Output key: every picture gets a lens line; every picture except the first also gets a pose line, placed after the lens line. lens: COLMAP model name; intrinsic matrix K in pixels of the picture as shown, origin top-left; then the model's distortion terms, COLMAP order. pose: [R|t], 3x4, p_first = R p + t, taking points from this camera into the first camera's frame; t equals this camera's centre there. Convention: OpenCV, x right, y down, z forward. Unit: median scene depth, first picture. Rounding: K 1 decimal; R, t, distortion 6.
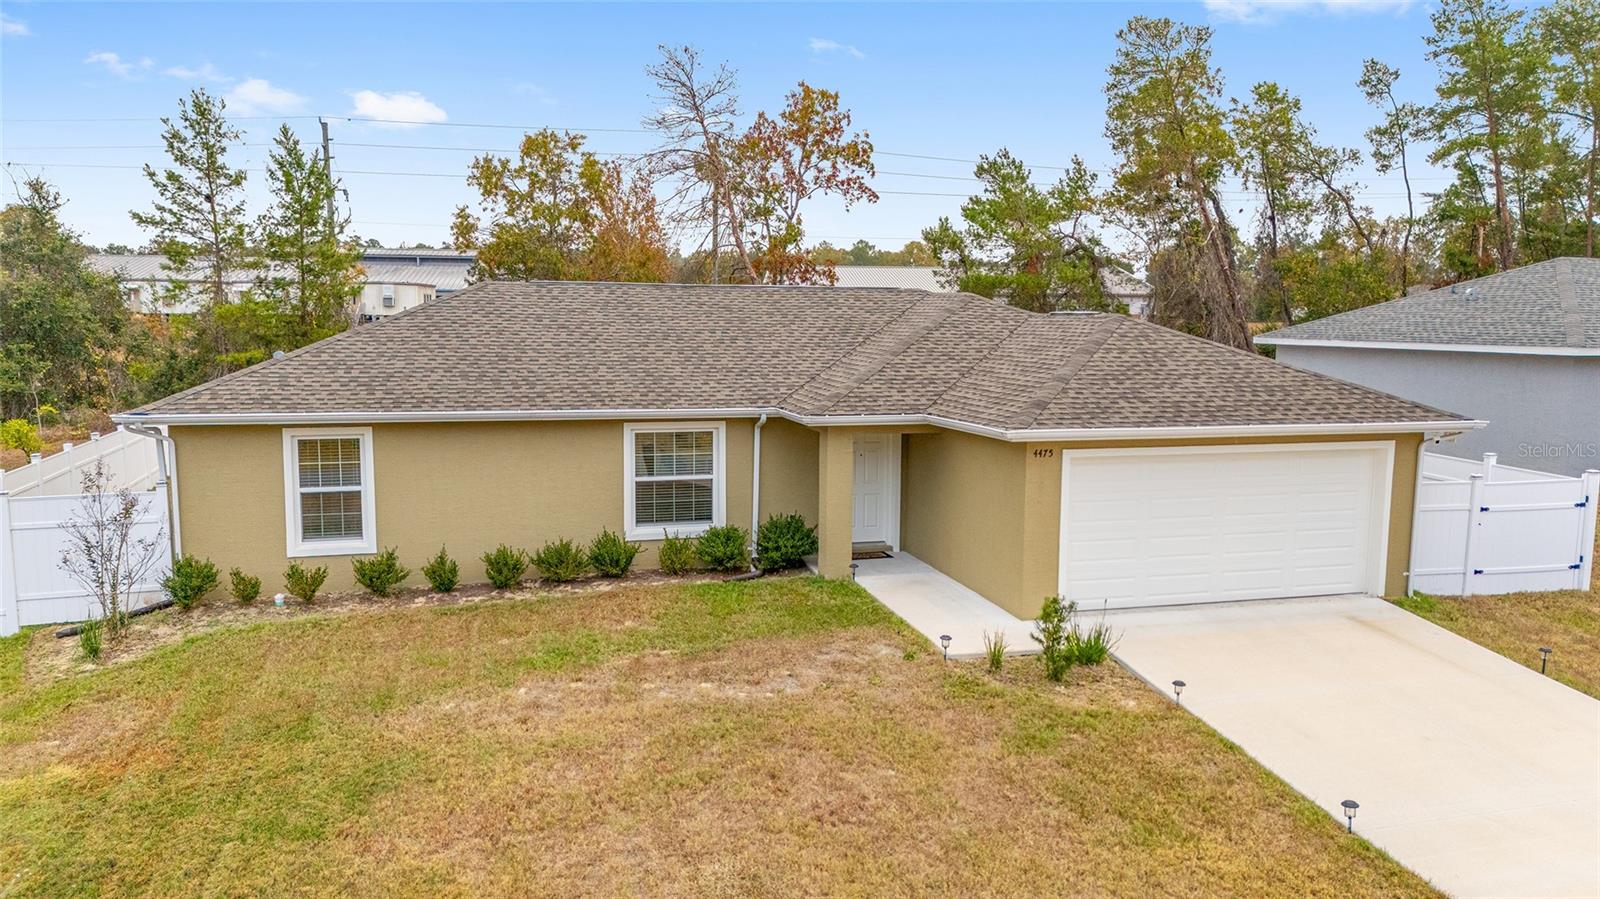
lens RADIAL K [[1183.7, 0, 800.0], [0, 1183.7, 449.5], [0, 0, 1]] dist [0.070919, -0.057938]
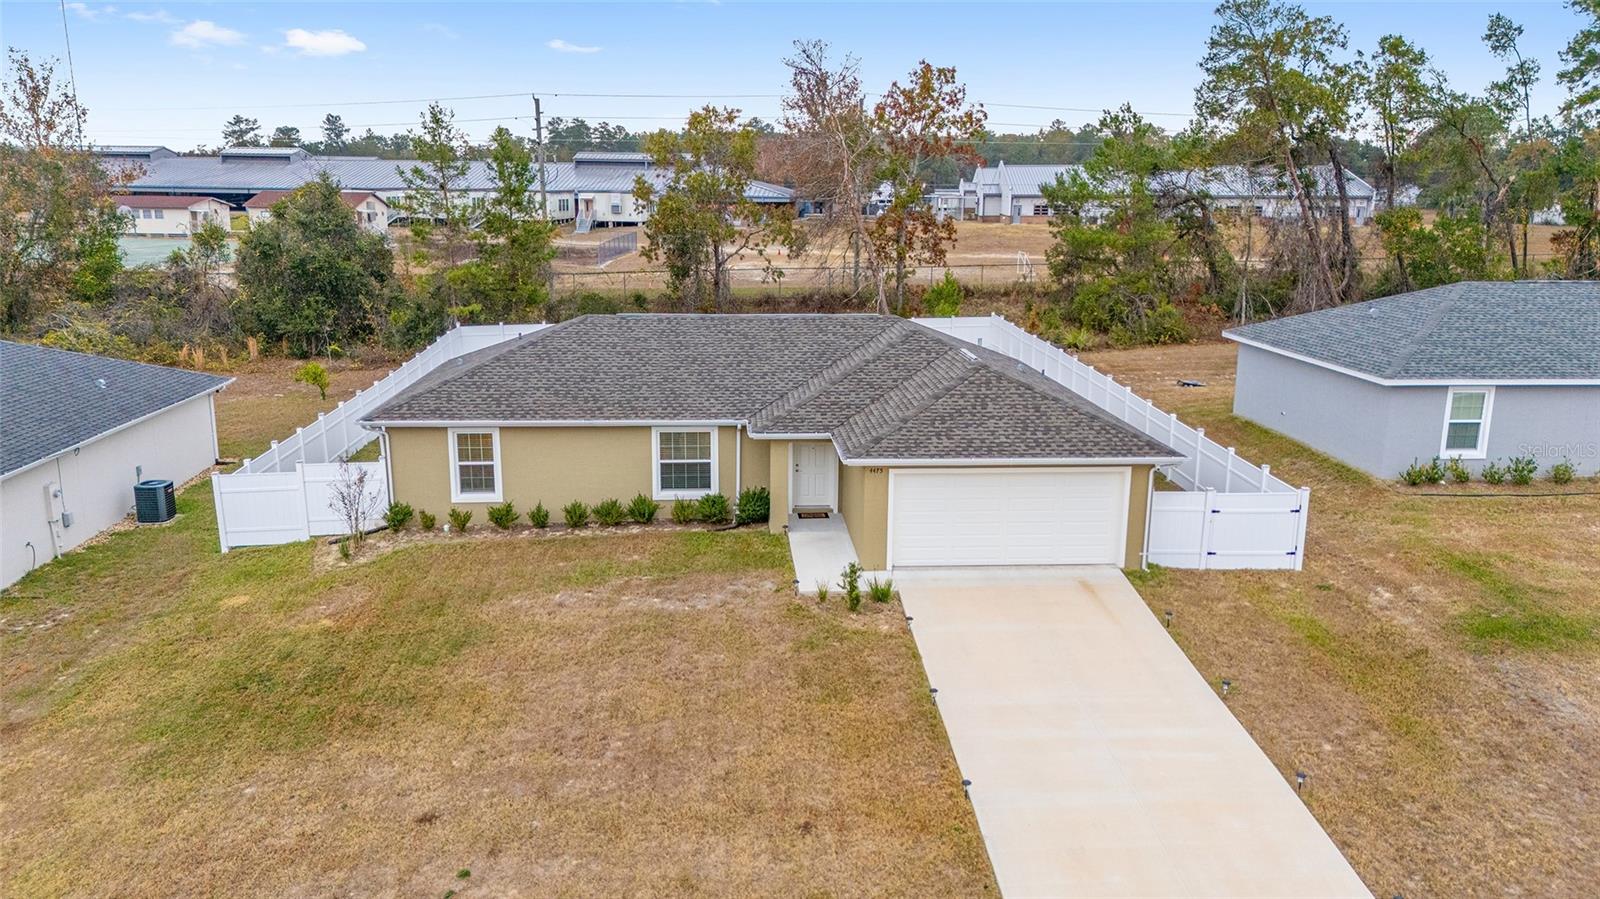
lens RADIAL K [[1183.2, 0, 800.0], [0, 1183.2, 449.5], [0, 0, 1]] dist [0.100557, -0.126544]
pose [[0.979551, 0.045491, -0.195986, 0.375860], [-0.024359, 0.993753, 0.108914, -0.178474], [0.199716, -0.101913, 0.974539, -0.528185]]
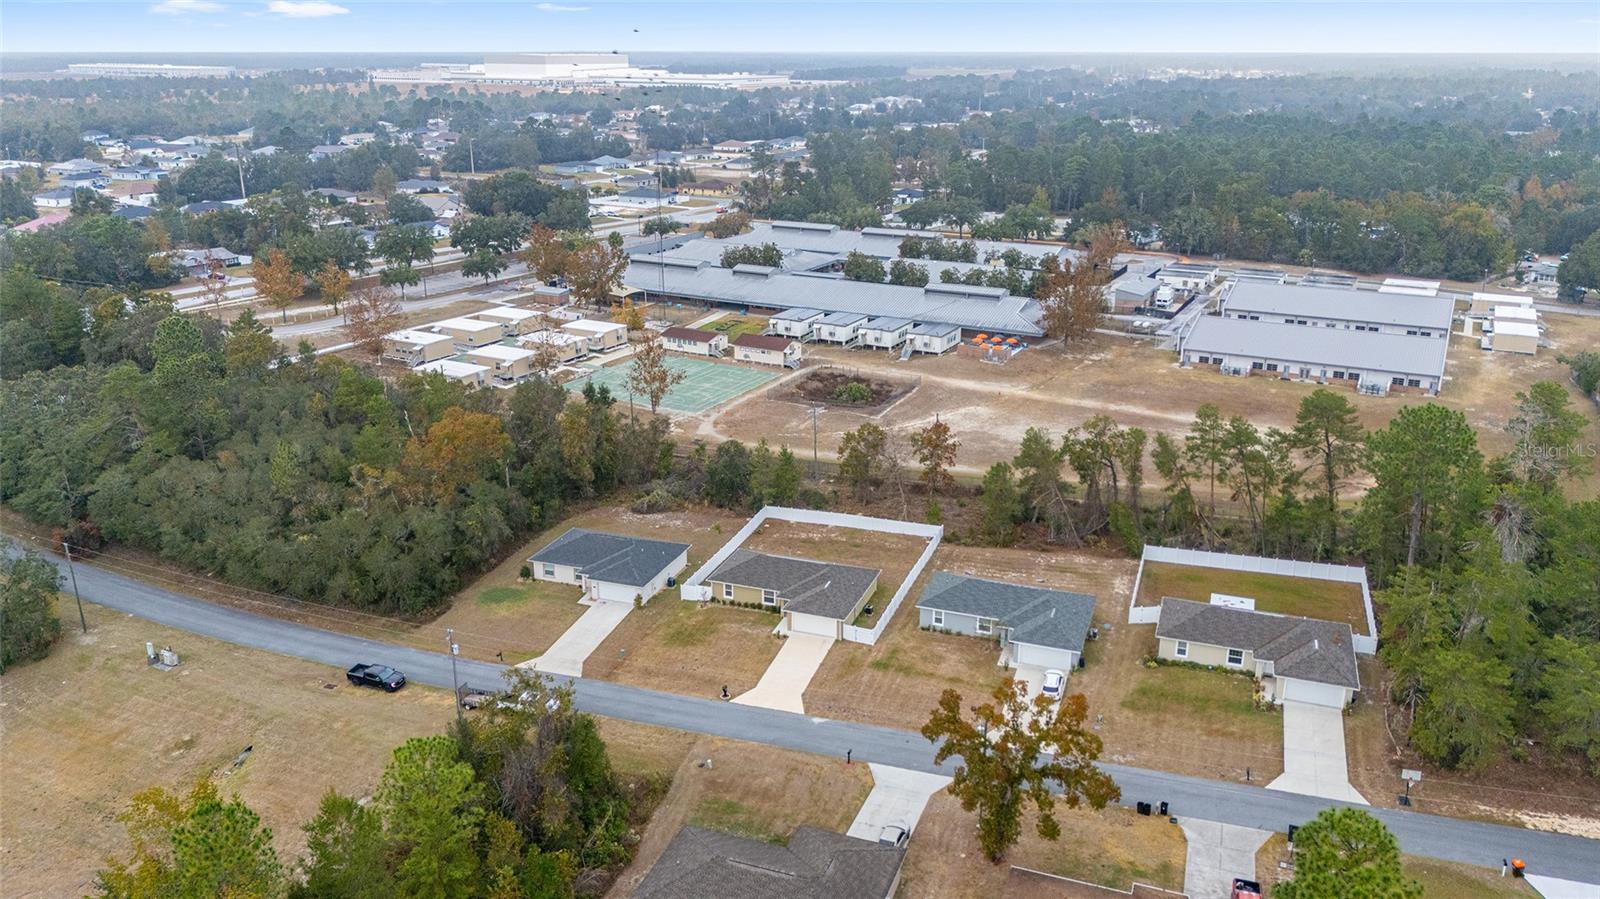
lens RADIAL K [[1183.2, 0, 800.0], [0, 1183.2, 449.5], [0, 0, 1]] dist [0.100557, -0.126544]
pose [[0.812391, 0.180106, -0.554601, 4.212250], [-0.064664, 0.973064, 0.221280, -2.664392], [0.579516, -0.143903, 0.802155, -4.929769]]
